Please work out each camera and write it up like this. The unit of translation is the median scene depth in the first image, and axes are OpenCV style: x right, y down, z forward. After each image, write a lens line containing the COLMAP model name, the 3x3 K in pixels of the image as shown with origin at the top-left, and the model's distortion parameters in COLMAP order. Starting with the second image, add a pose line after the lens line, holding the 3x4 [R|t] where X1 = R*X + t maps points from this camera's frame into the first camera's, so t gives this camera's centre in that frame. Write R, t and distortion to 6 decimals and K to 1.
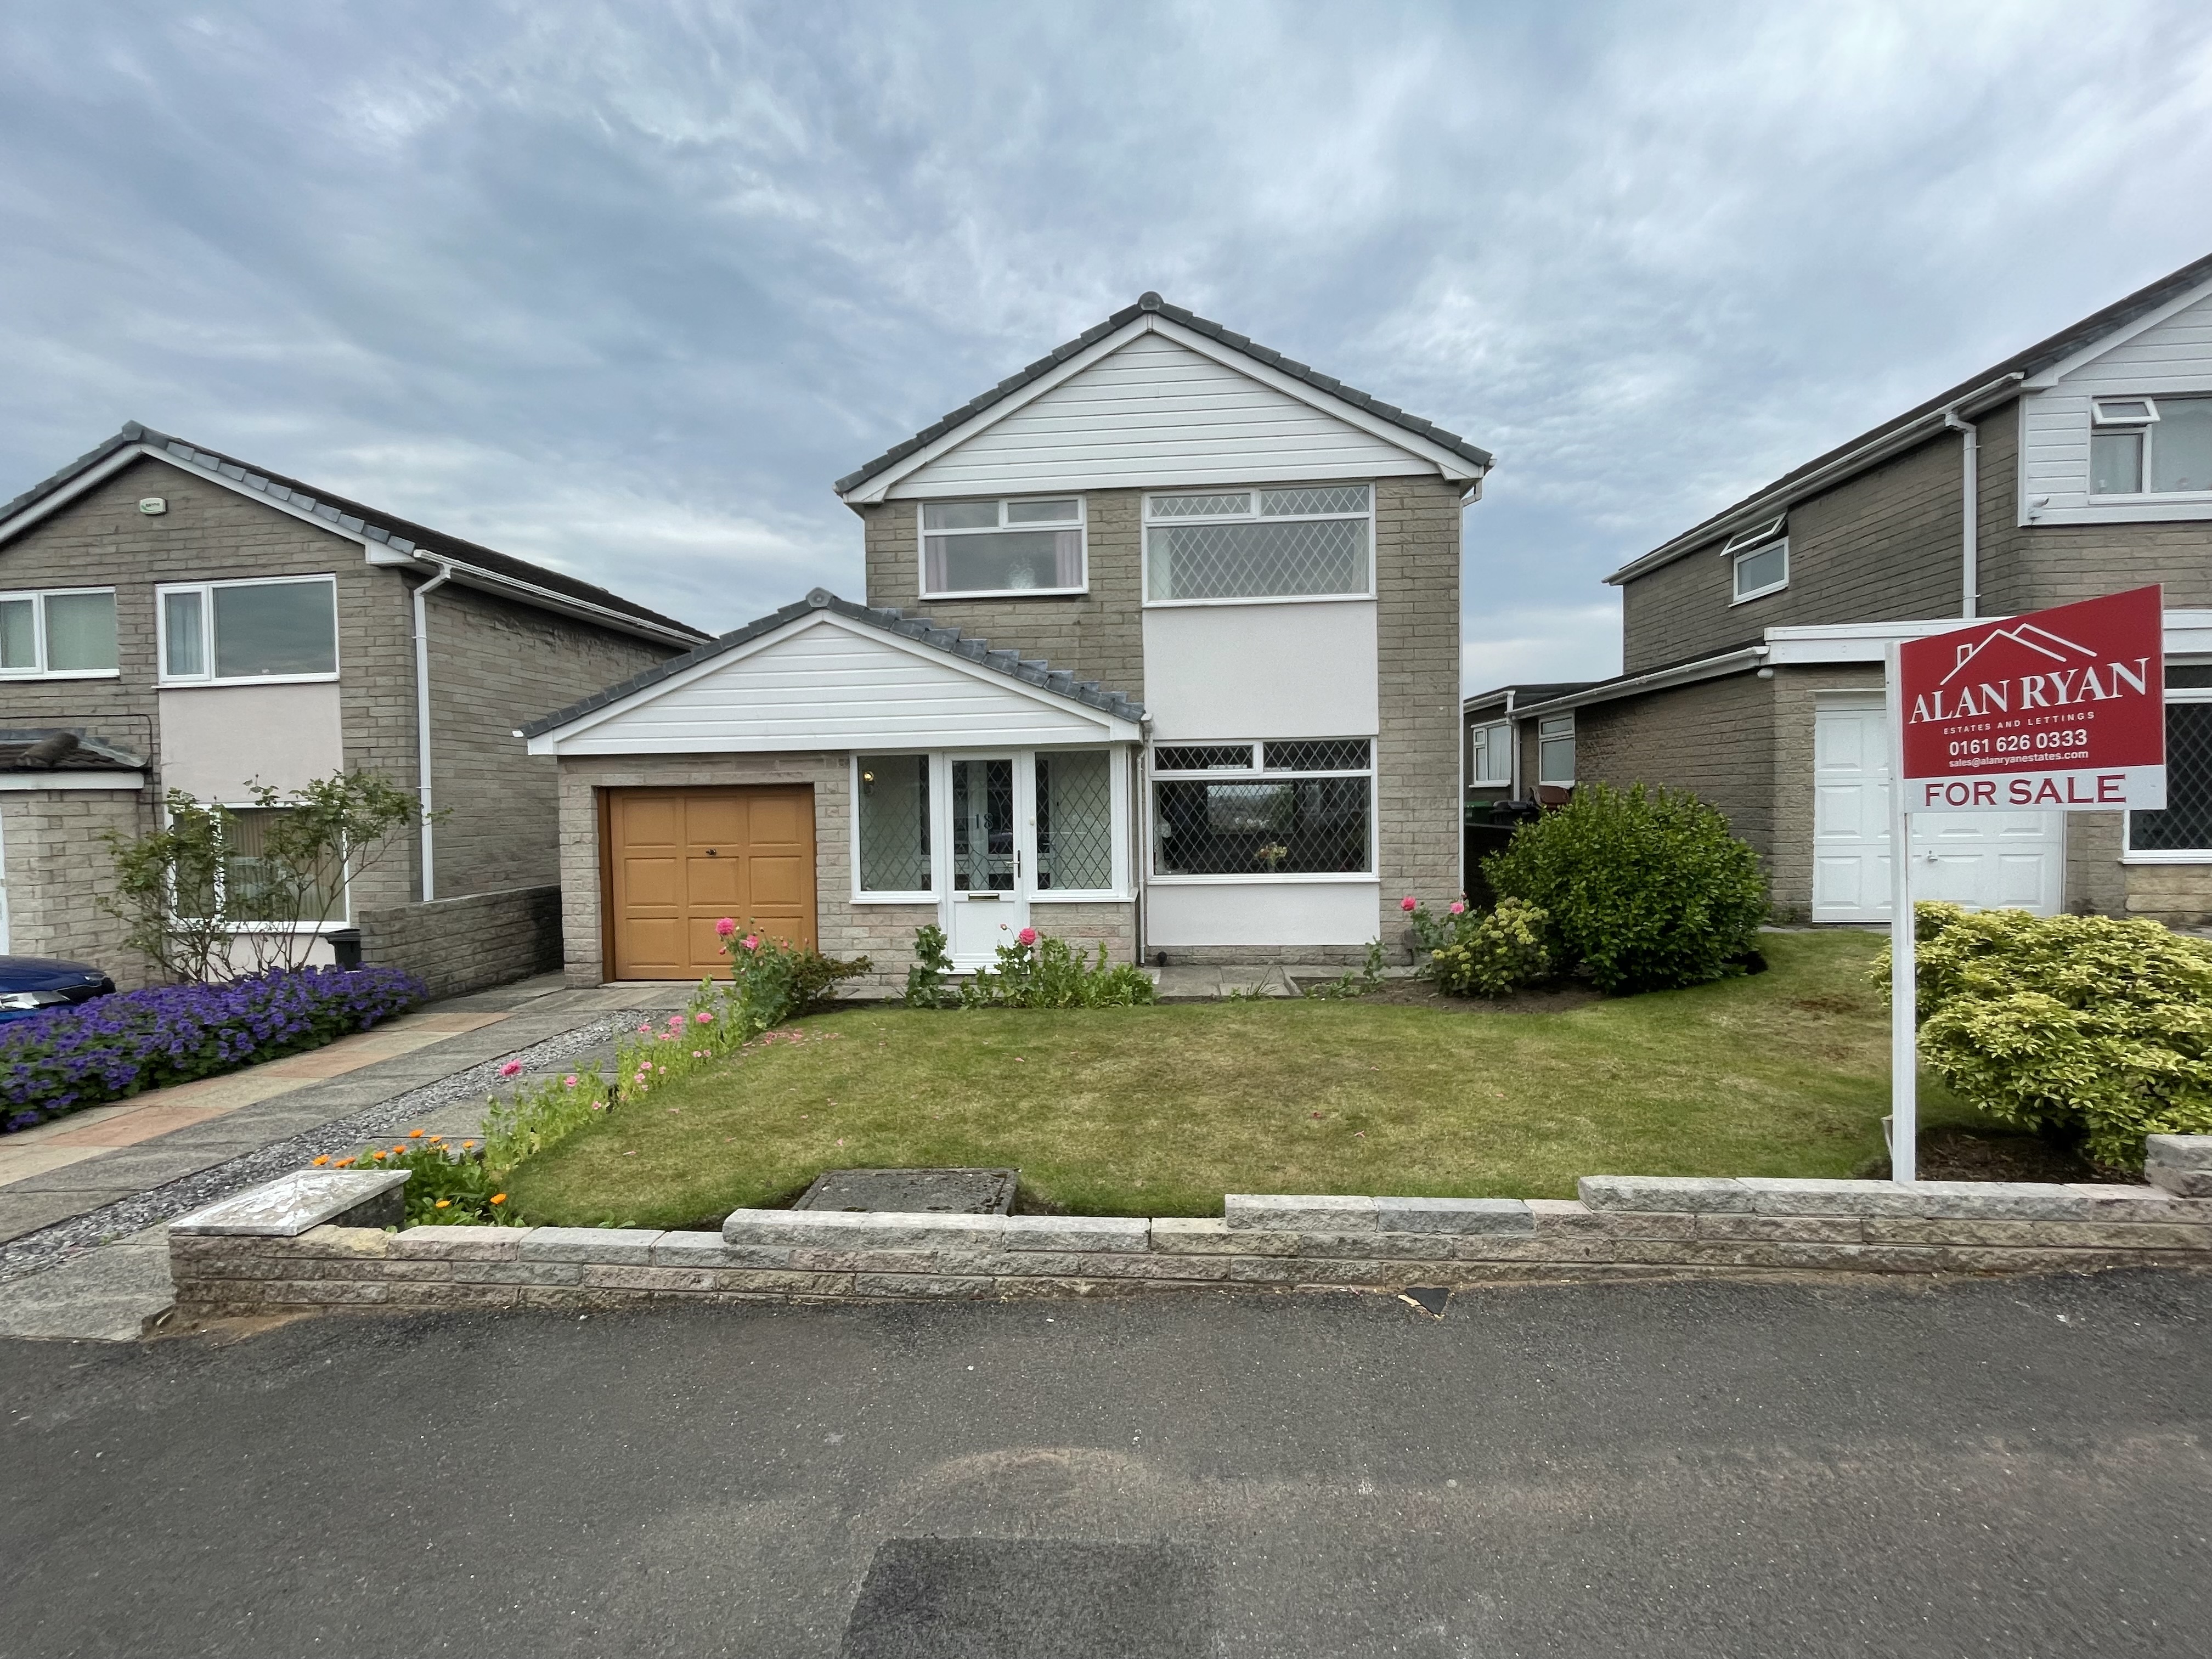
lens RADIAL K [[897.0, 0, 1103.0], [0, 897.0, 820.8], [0, 0, 1]] dist [-0.001100, -0.000201]
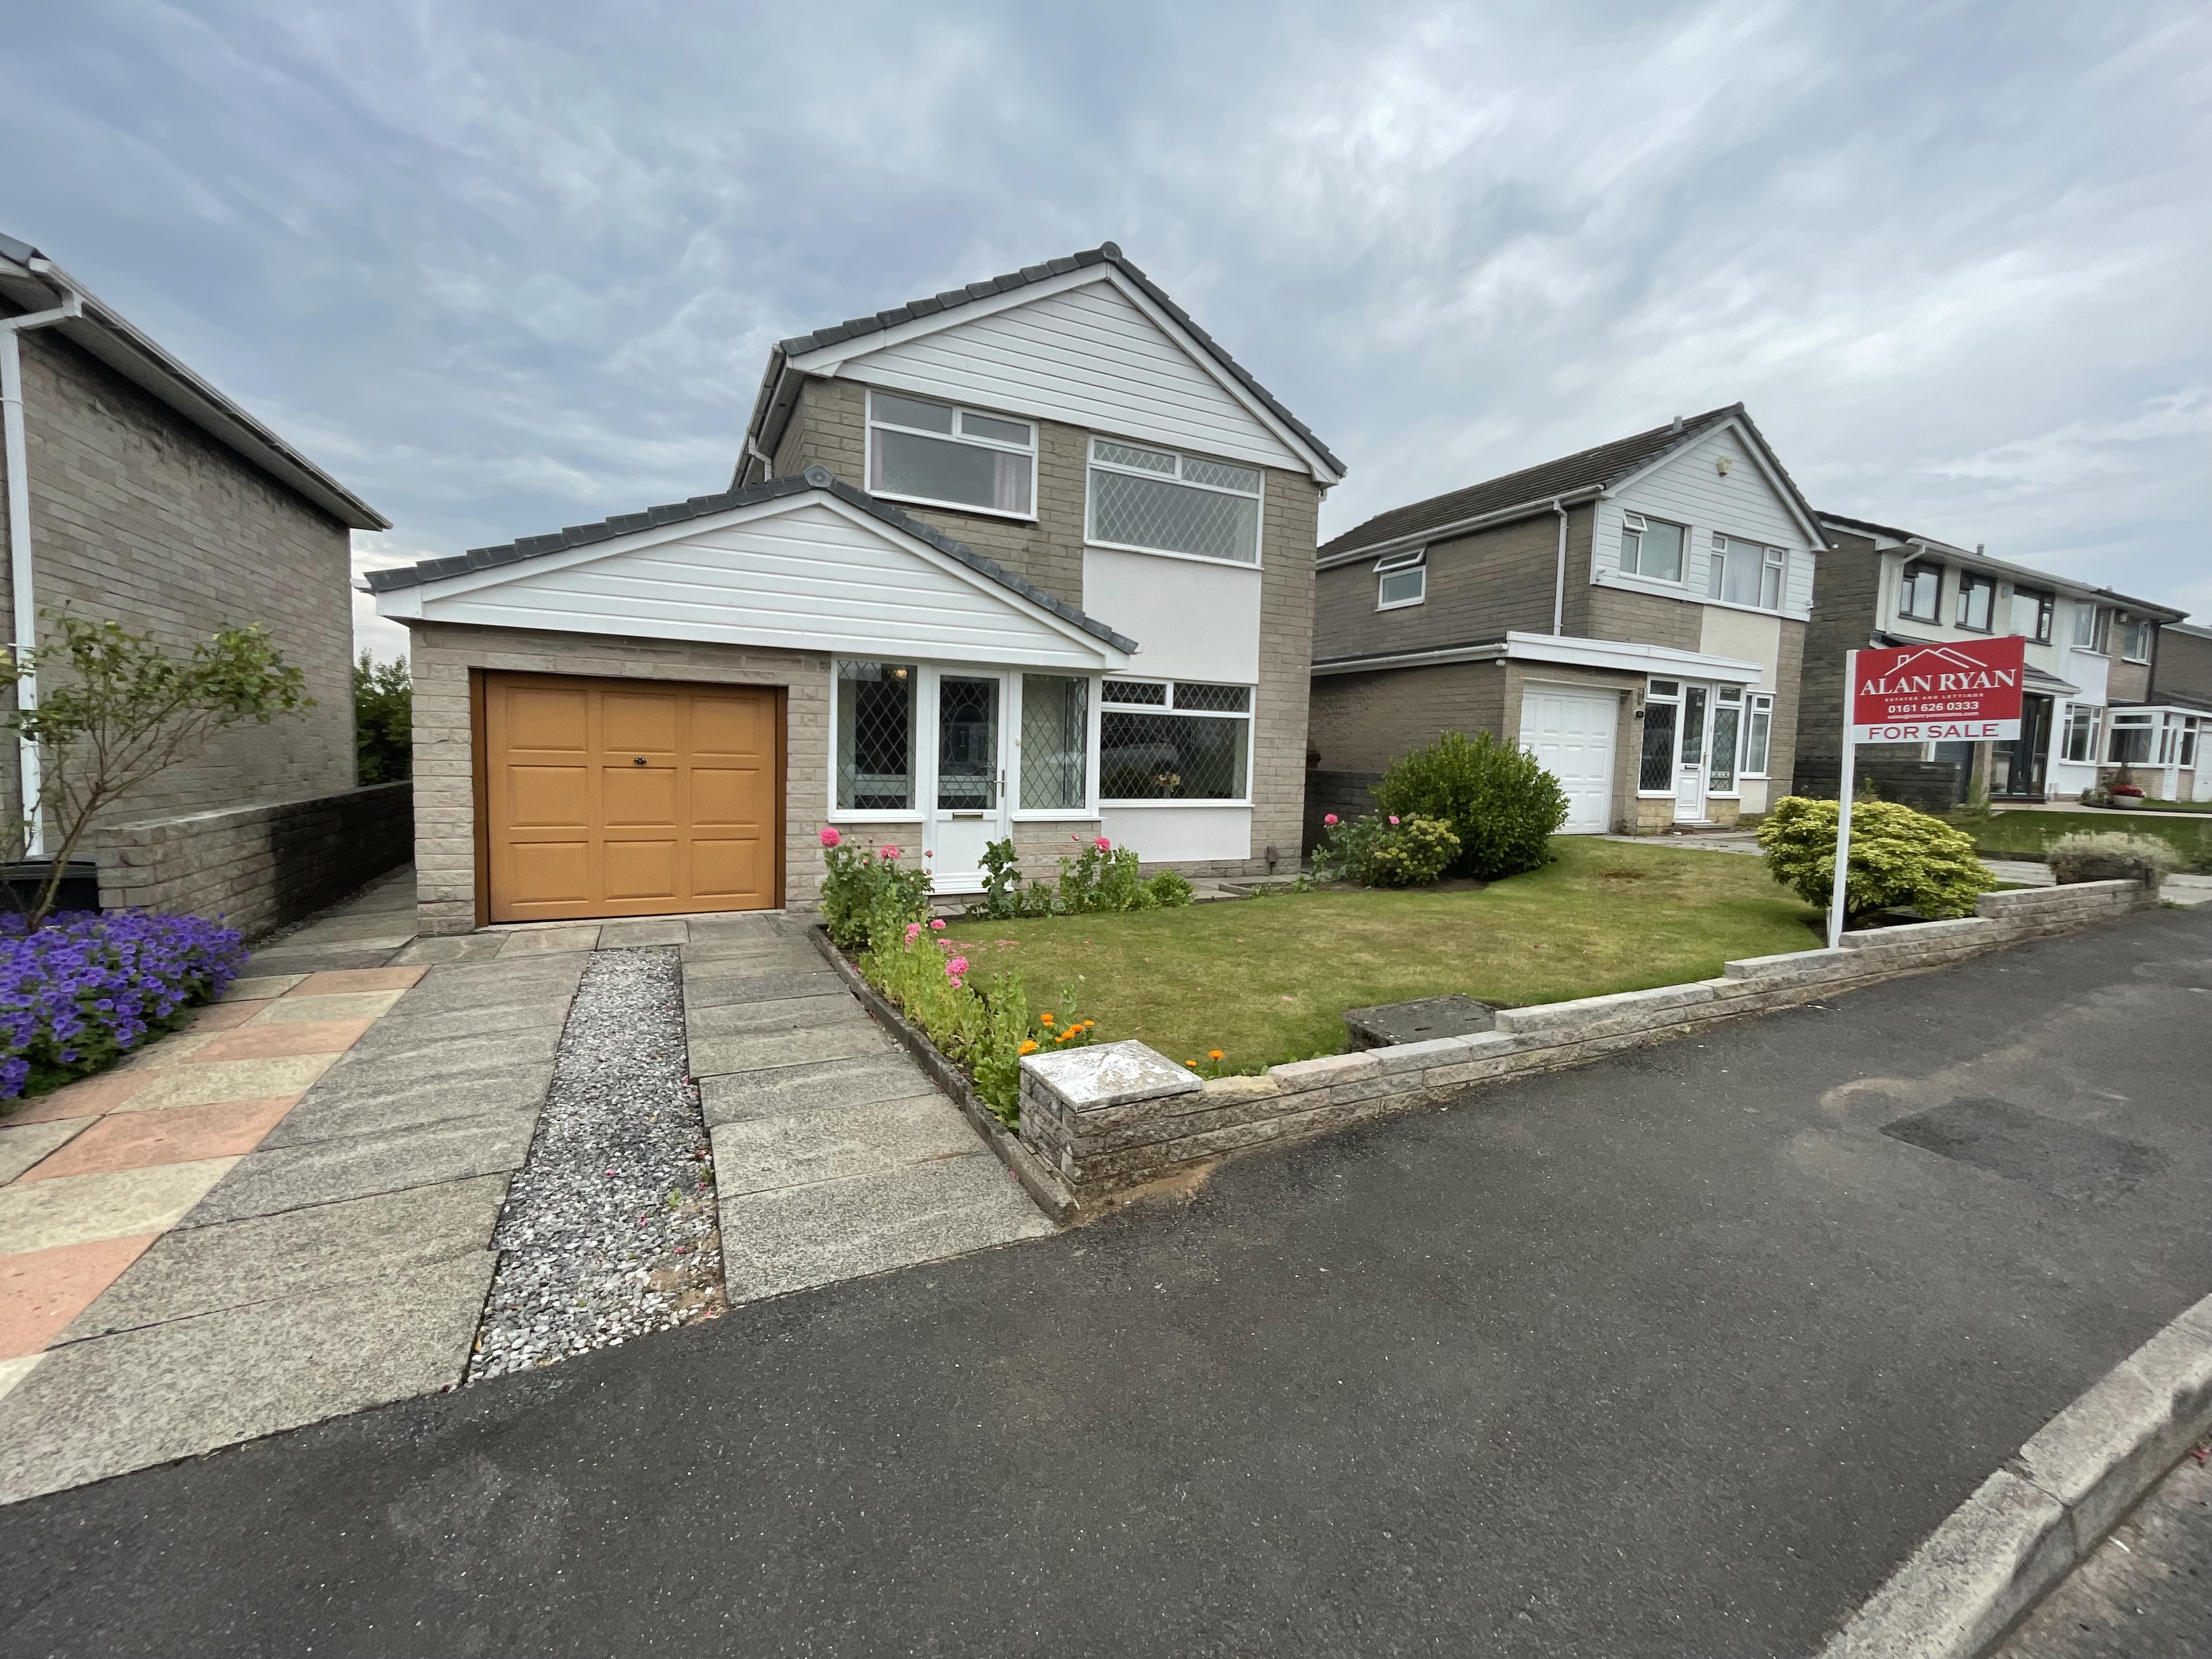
lens RADIAL K [[897.0, 0, 1103.0], [0, 897.0, 820.8], [0, 0, 1]] dist [-0.001100, -0.000201]
pose [[0.855306, 0.003087, 0.518113, -0.504574], [-0.029321, 0.998668, 0.042454, 0.042768], [-0.517292, -0.051503, 0.854258, 0.075286]]
